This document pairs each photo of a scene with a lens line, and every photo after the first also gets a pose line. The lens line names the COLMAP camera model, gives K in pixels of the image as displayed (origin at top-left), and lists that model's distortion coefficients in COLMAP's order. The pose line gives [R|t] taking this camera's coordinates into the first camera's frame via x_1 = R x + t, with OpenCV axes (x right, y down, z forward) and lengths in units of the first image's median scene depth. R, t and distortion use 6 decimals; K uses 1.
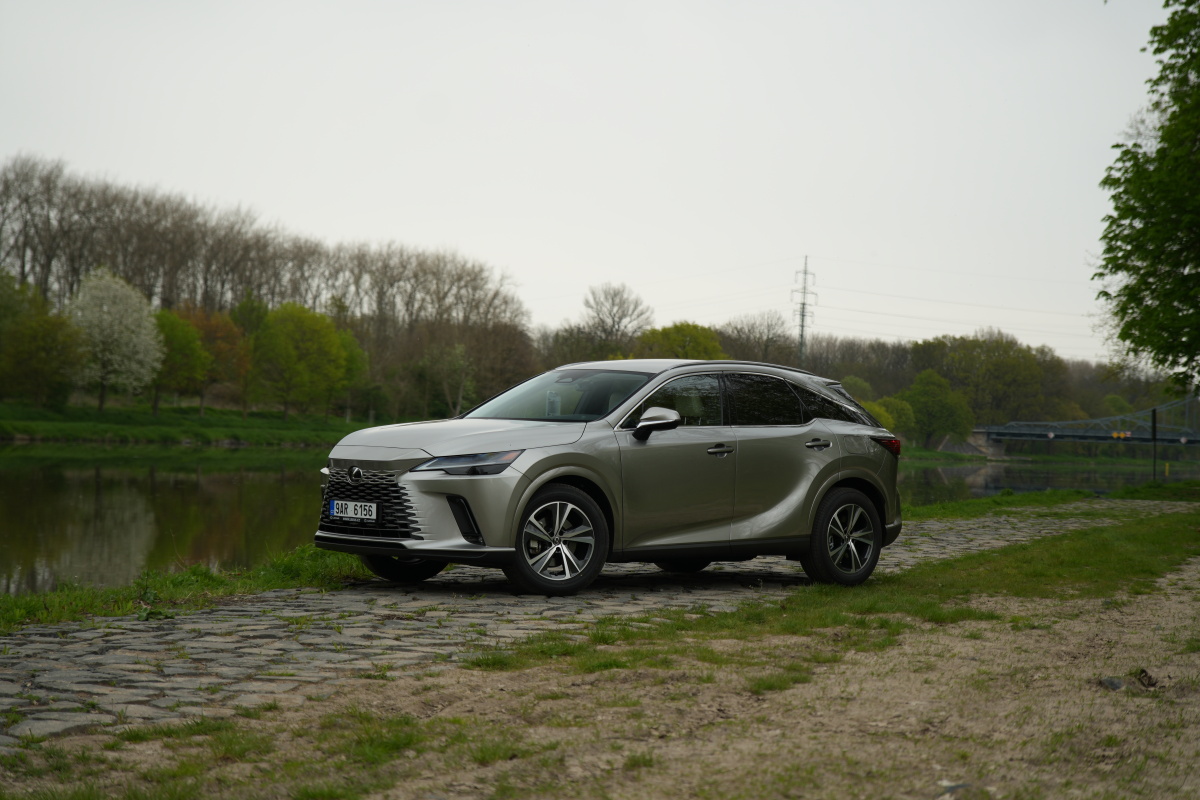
lens RADIAL K [[2437.1, 0, 597.0], [0, 2437.1, 398.6], [0, 0, 1]] dist [0.037684, 0.000000]
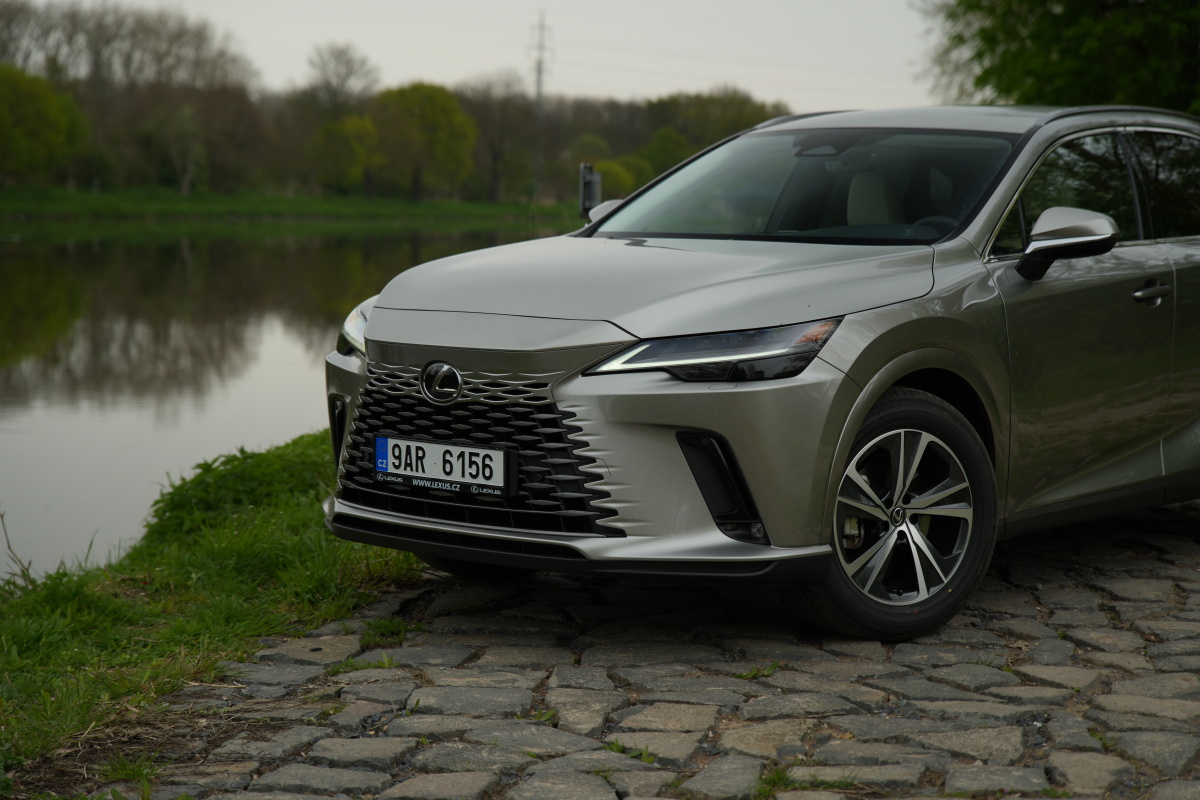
lens RADIAL K [[2437.1, 0, 603.0], [0, 2437.1, 400.3], [0, 0, 1]] dist [0.037684, 0.000000]
pose [[0.993014, -0.027192, 0.114820, -0.118428], [0.015774, 0.994942, 0.099208, -0.007554], [-0.116936, -0.096704, 0.988420, 0.561172]]
